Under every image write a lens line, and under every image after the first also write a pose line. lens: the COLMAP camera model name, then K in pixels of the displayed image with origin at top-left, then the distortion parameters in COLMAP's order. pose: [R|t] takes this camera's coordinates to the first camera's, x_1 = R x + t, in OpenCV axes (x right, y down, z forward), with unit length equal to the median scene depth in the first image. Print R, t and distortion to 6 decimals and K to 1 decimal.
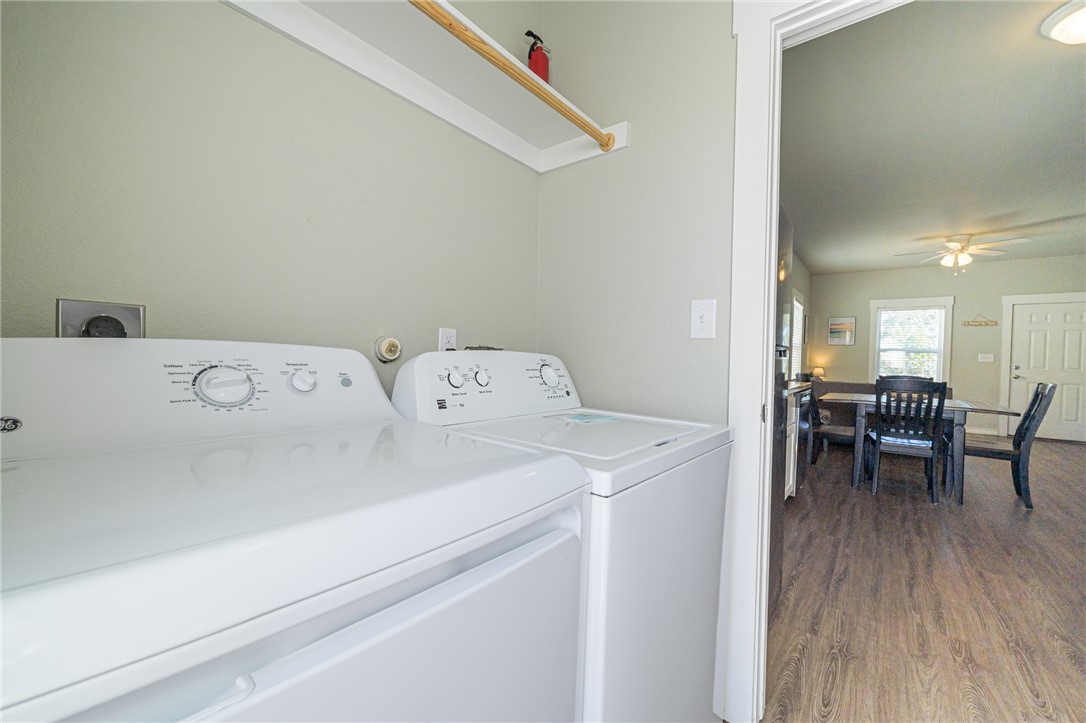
lens RADIAL K [[439.5, 0, 543.0], [0, 439.5, 361.5], [0, 0, 1]] dist [0.000749, 0.000209]
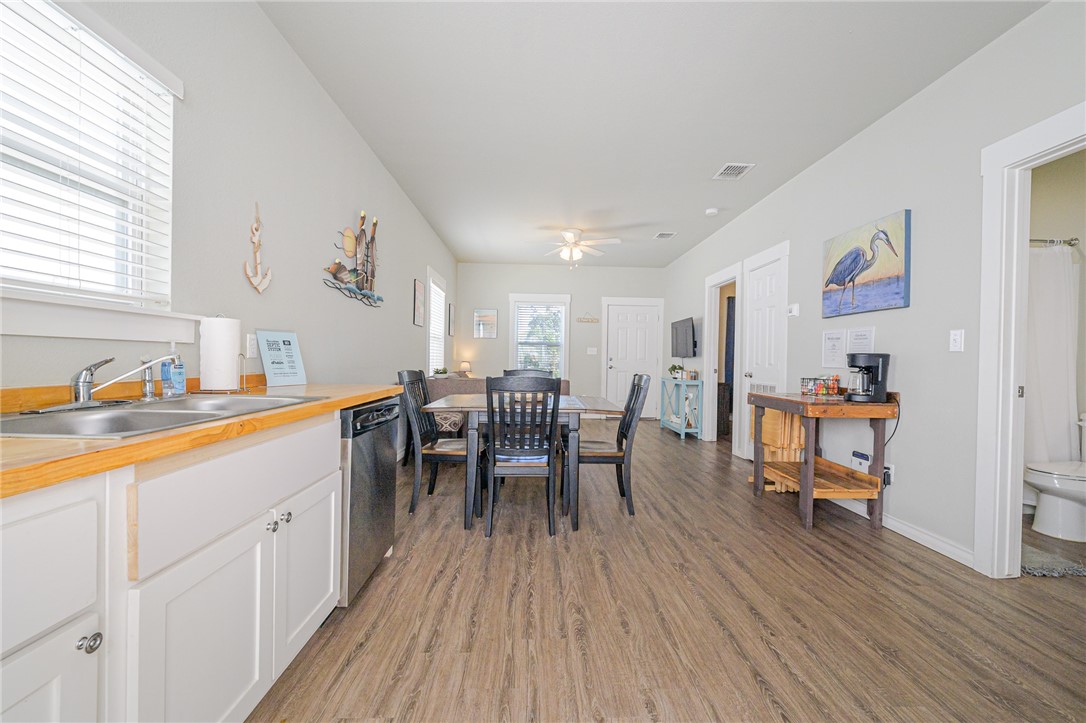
lens RADIAL K [[439.5, 0, 543.0], [0, 439.5, 361.5], [0, 0, 1]] dist [0.000749, 0.000209]
pose [[0.775218, -0.015596, 0.631501, 0.382625], [0.010397, 0.999875, 0.011930, 0.008603], [-0.631608, -0.002682, 0.775283, 0.398083]]
